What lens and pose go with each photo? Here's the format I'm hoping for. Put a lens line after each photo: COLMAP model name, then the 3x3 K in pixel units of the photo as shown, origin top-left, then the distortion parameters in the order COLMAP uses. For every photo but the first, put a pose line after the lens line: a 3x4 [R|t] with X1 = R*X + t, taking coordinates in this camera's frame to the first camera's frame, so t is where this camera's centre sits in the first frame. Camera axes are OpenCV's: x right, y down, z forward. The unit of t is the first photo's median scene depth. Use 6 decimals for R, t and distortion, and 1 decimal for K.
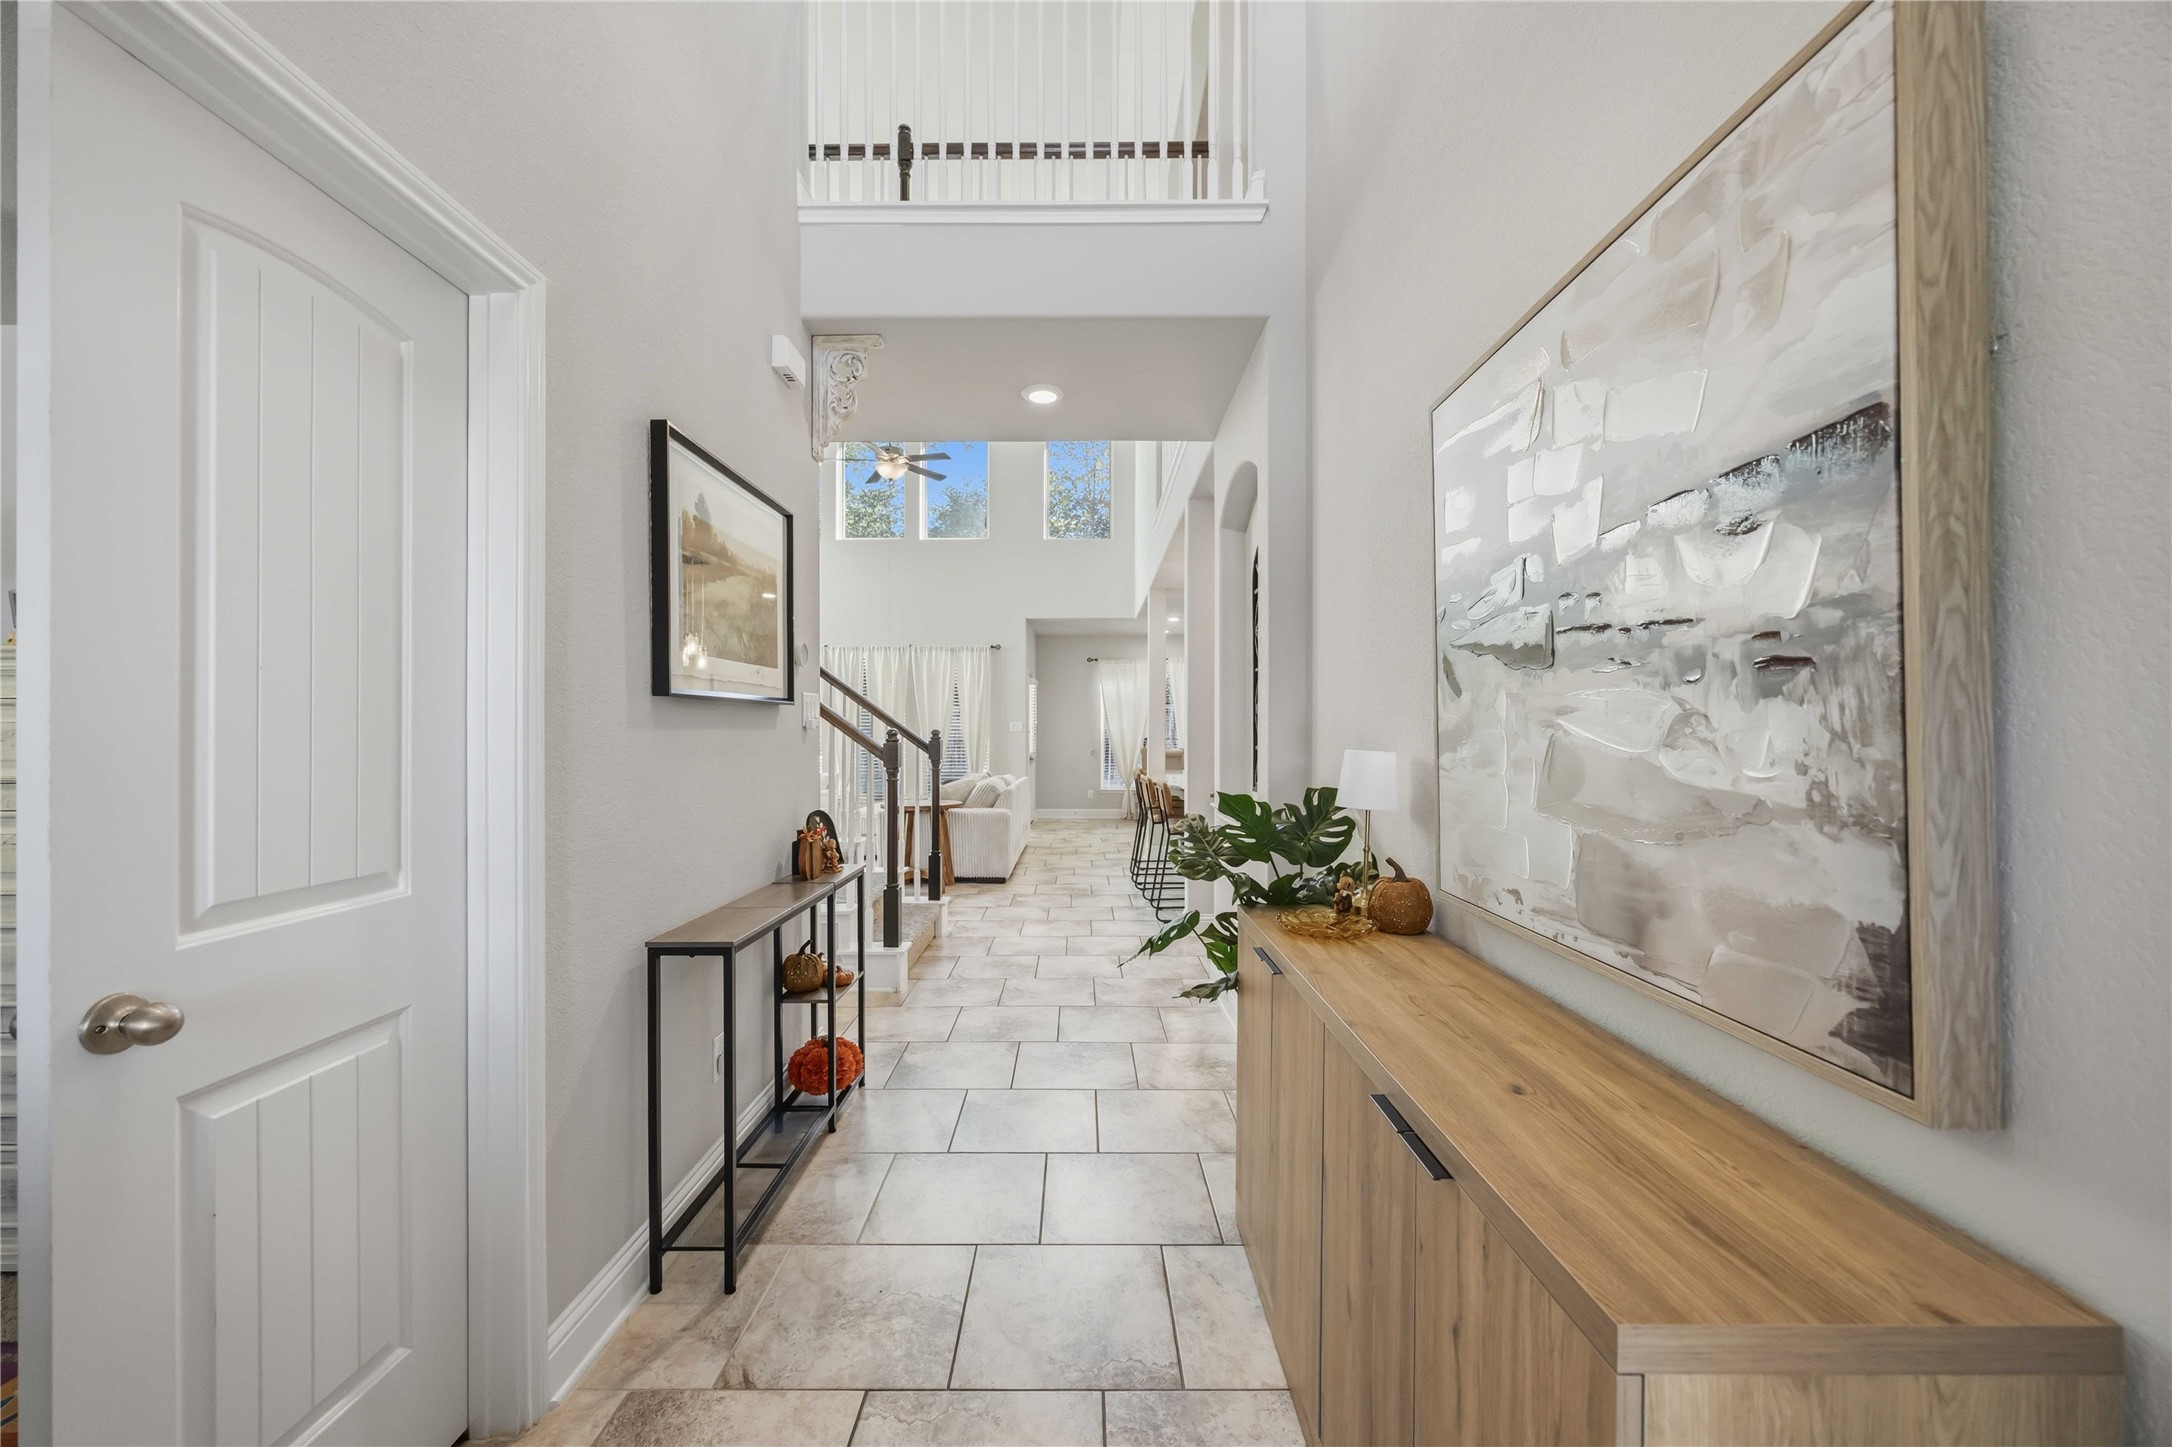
lens RADIAL K [[829.5, 0, 1081.0], [0, 829.5, 734.8], [0, 0, 1]] dist [0.000032, -0.000401]
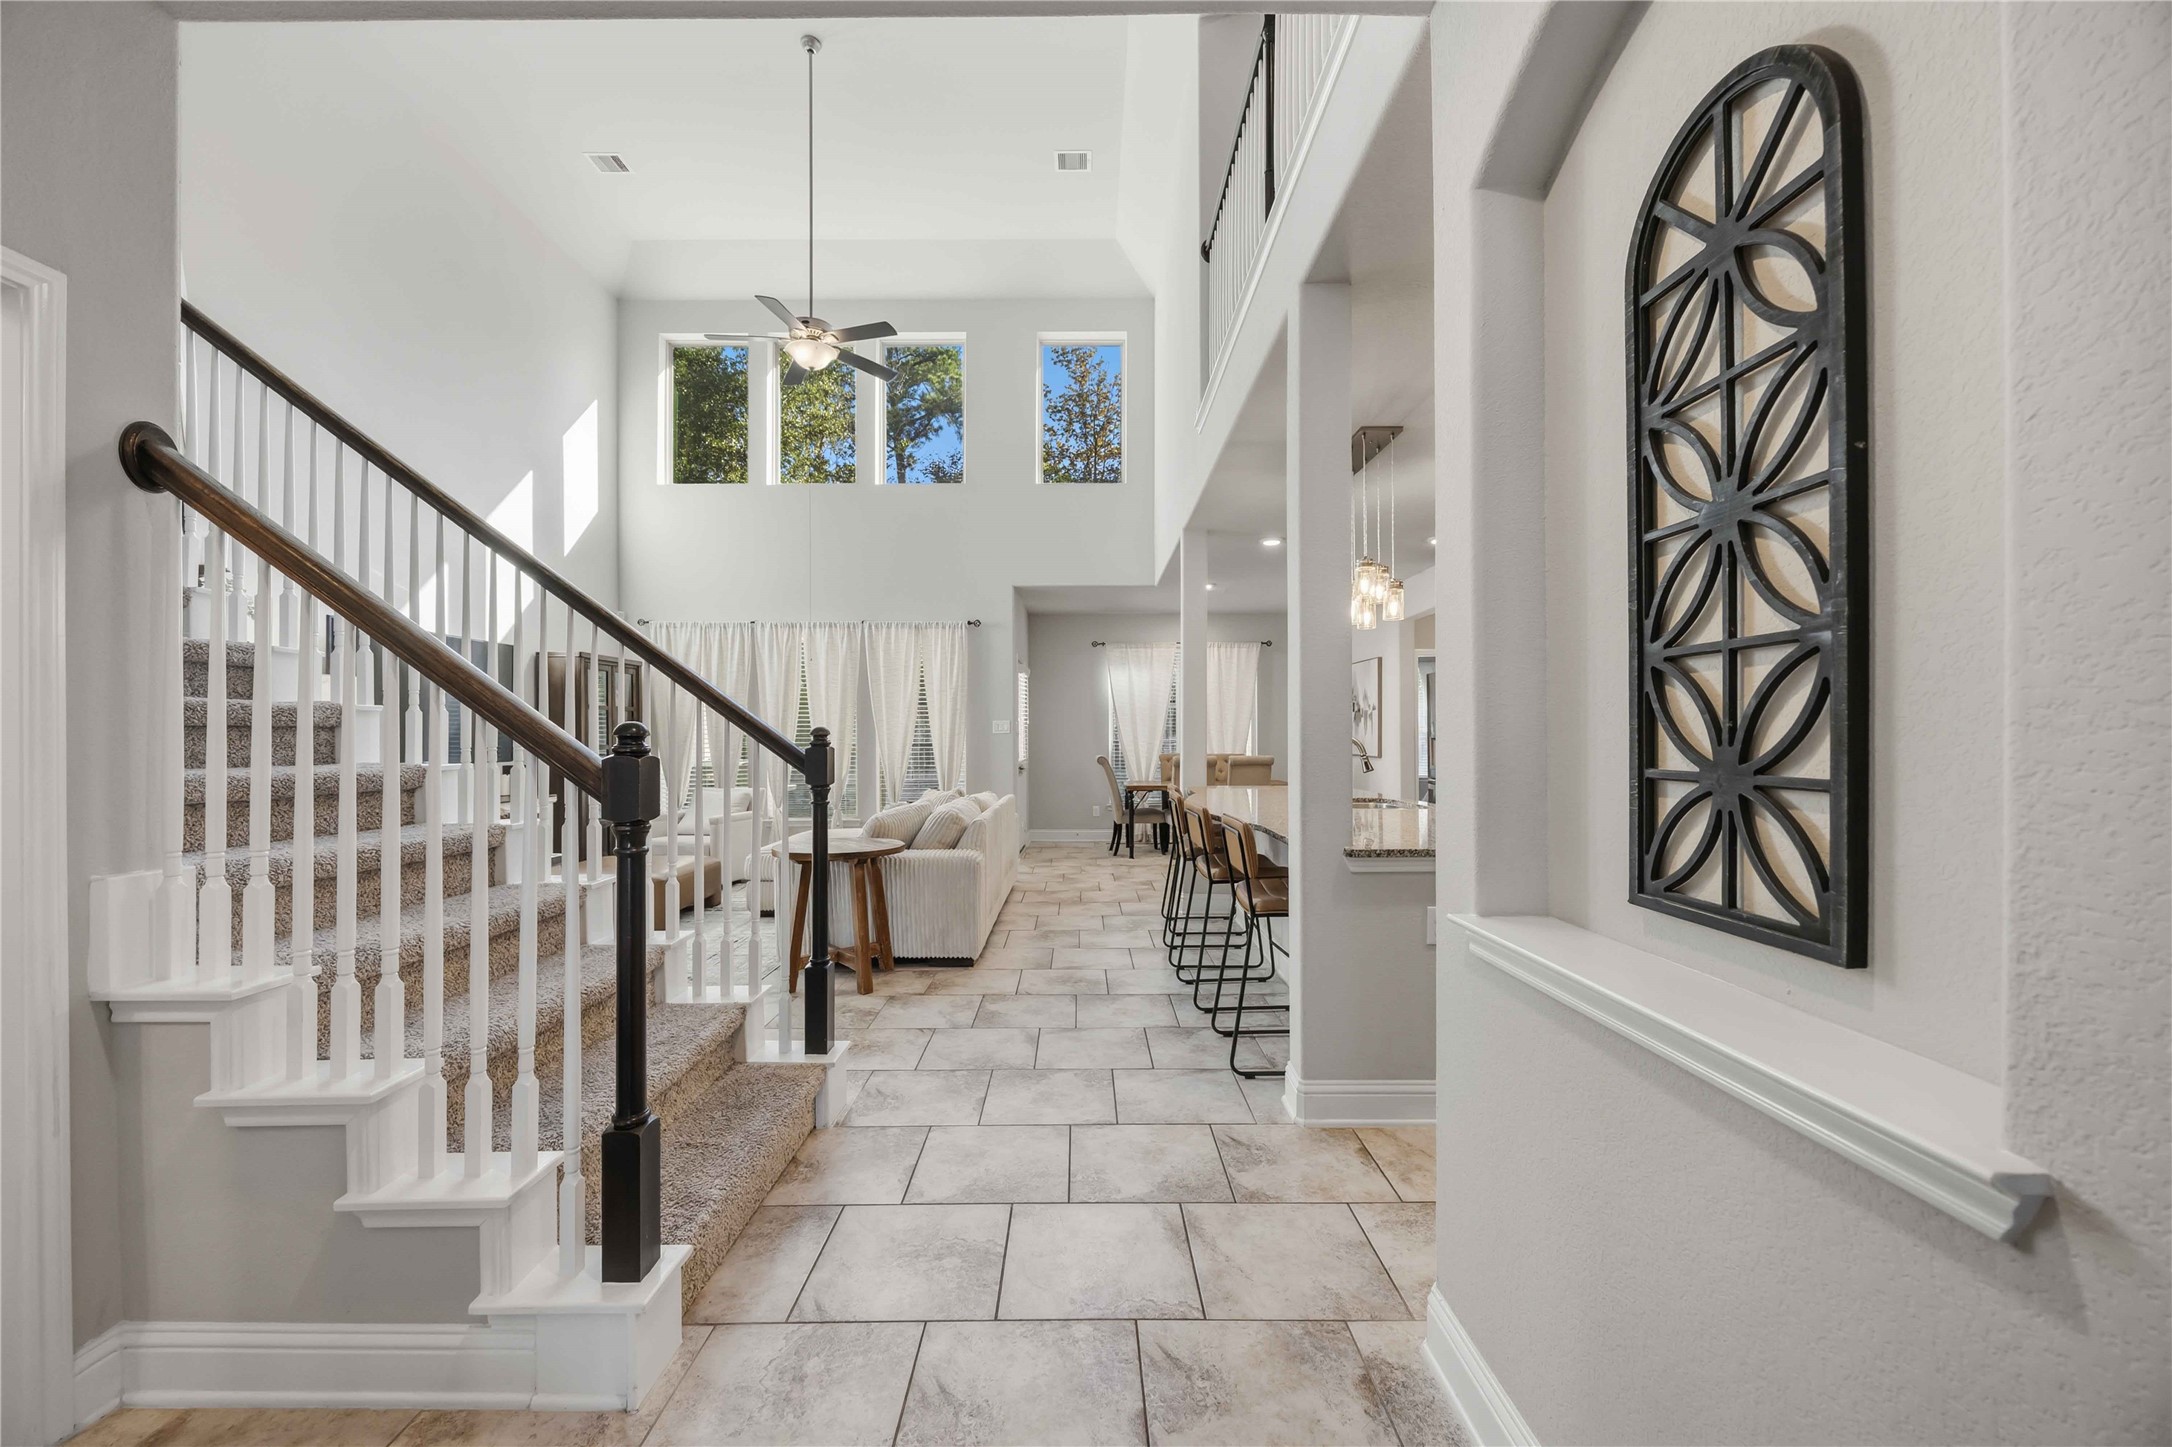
lens RADIAL K [[829.5, 0, 1081.0], [0, 829.5, 734.8], [0, 0, 1]] dist [0.000032, -0.000401]
pose [[0.999994, -0.002626, 0.002230, -0.007385], [0.002635, 0.999989, -0.003856, 0.001237], [-0.002220, 0.003861, 0.999990, 0.297494]]
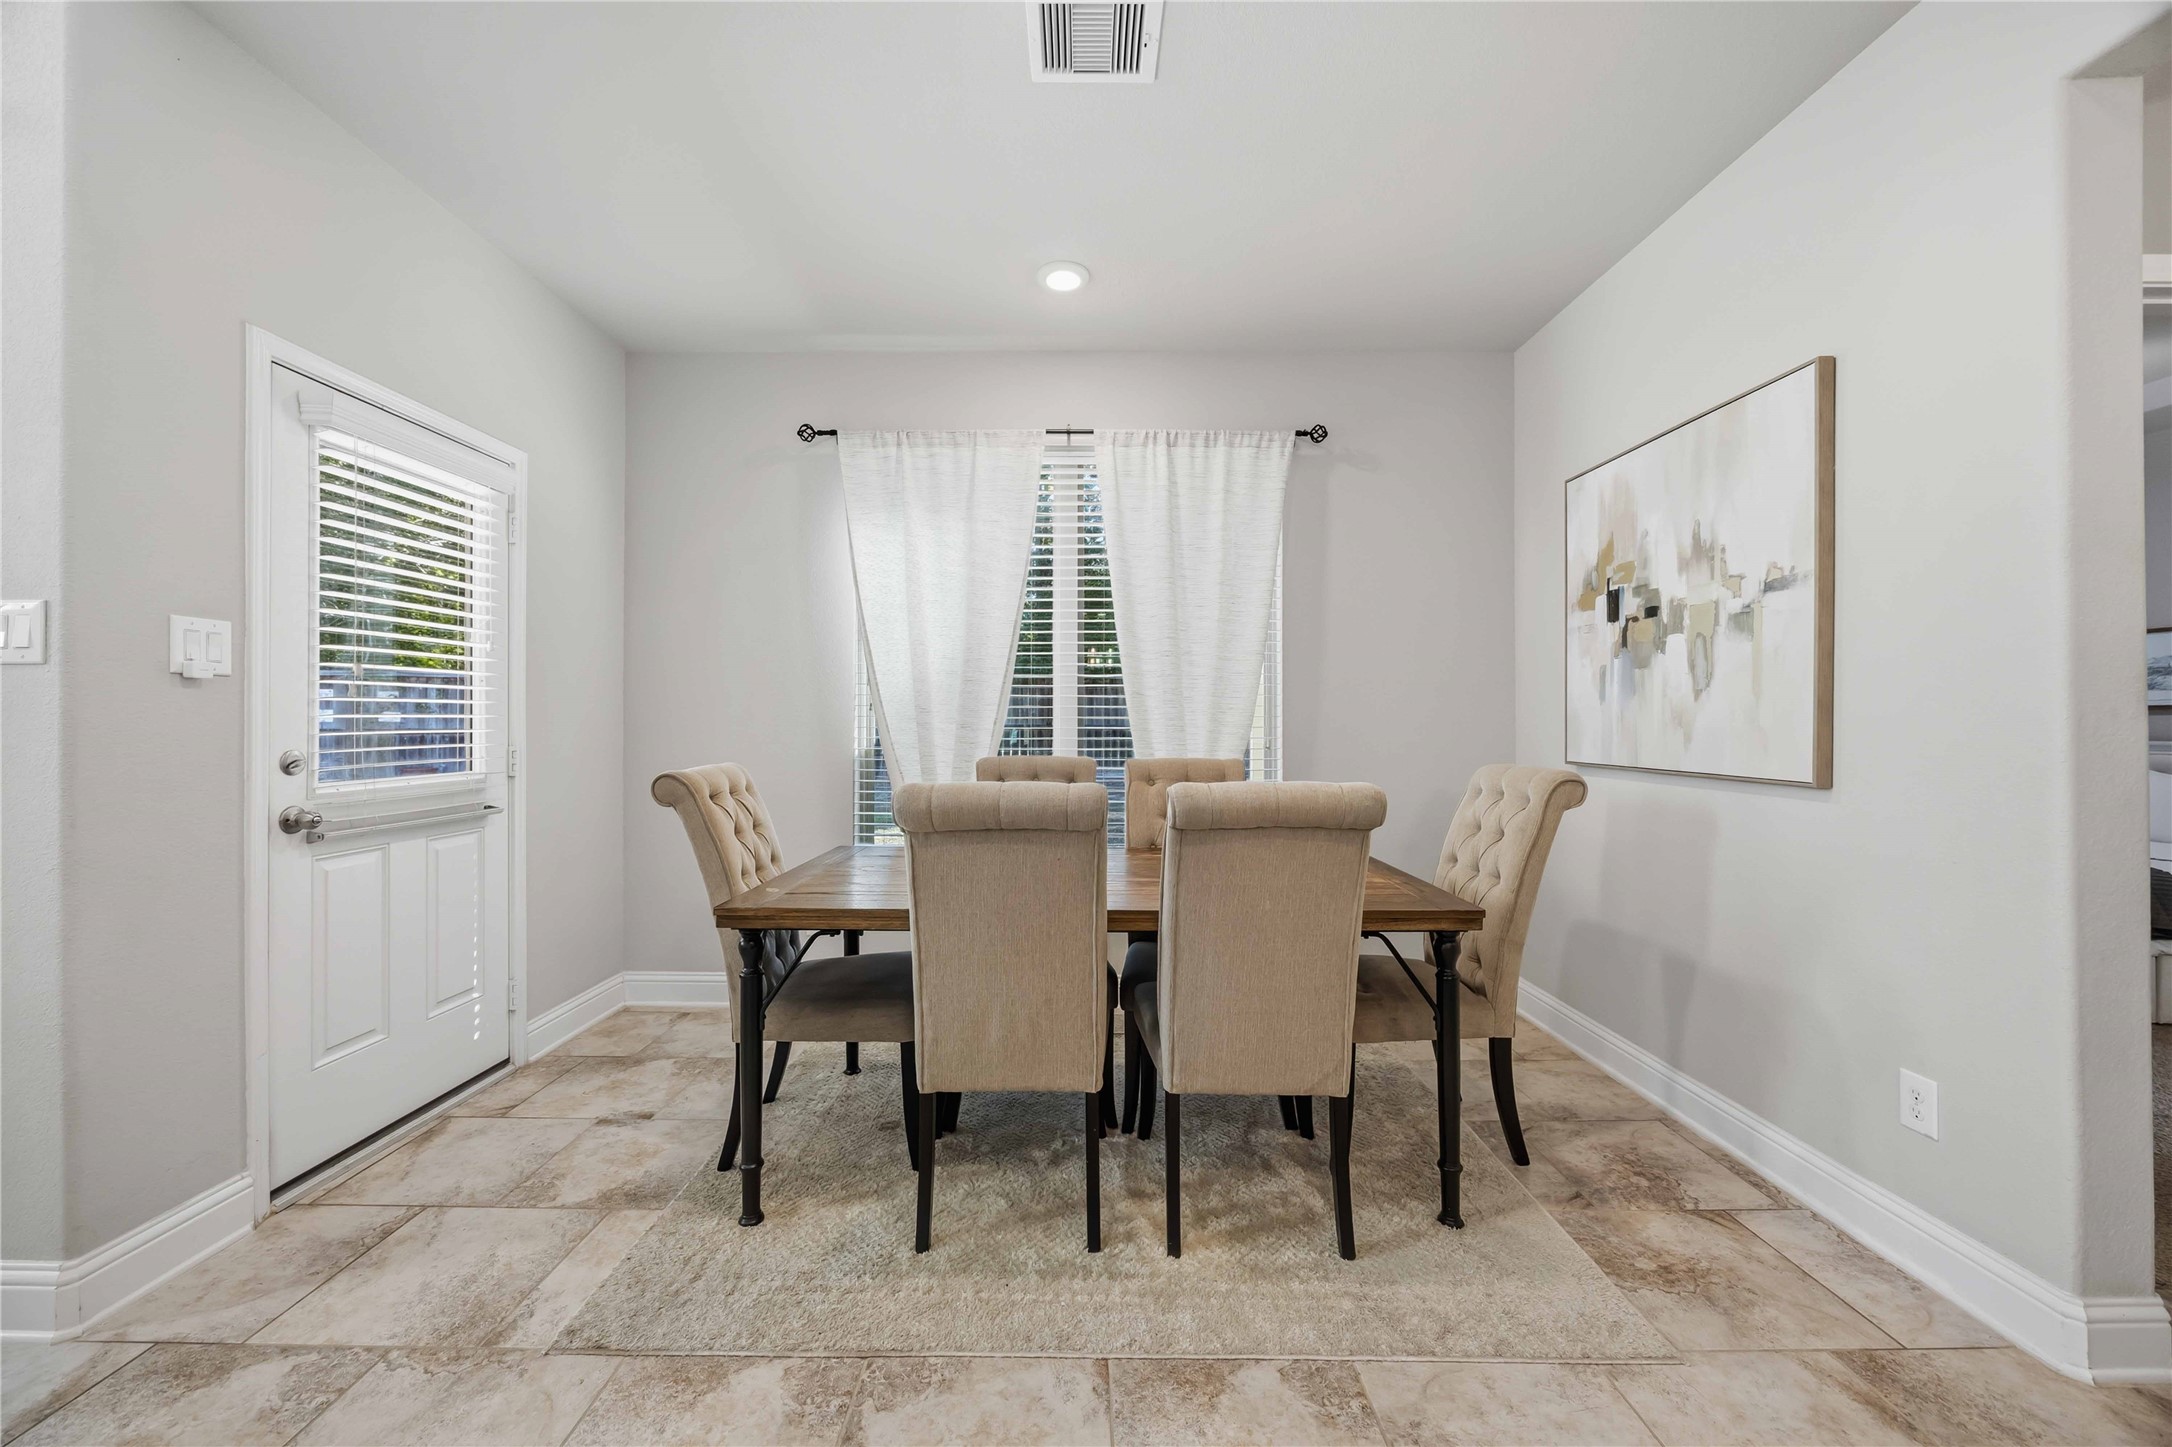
lens RADIAL K [[829.5, 0, 1081.0], [0, 829.5, 734.8], [0, 0, 1]] dist [0.000032, -0.000401]
pose [[0.999993, 0.002846, 0.002328, 0.152849], [-0.002867, 0.999956, 0.008887, 0.010049], [-0.002302, -0.008893, 0.999958, 1.100421]]
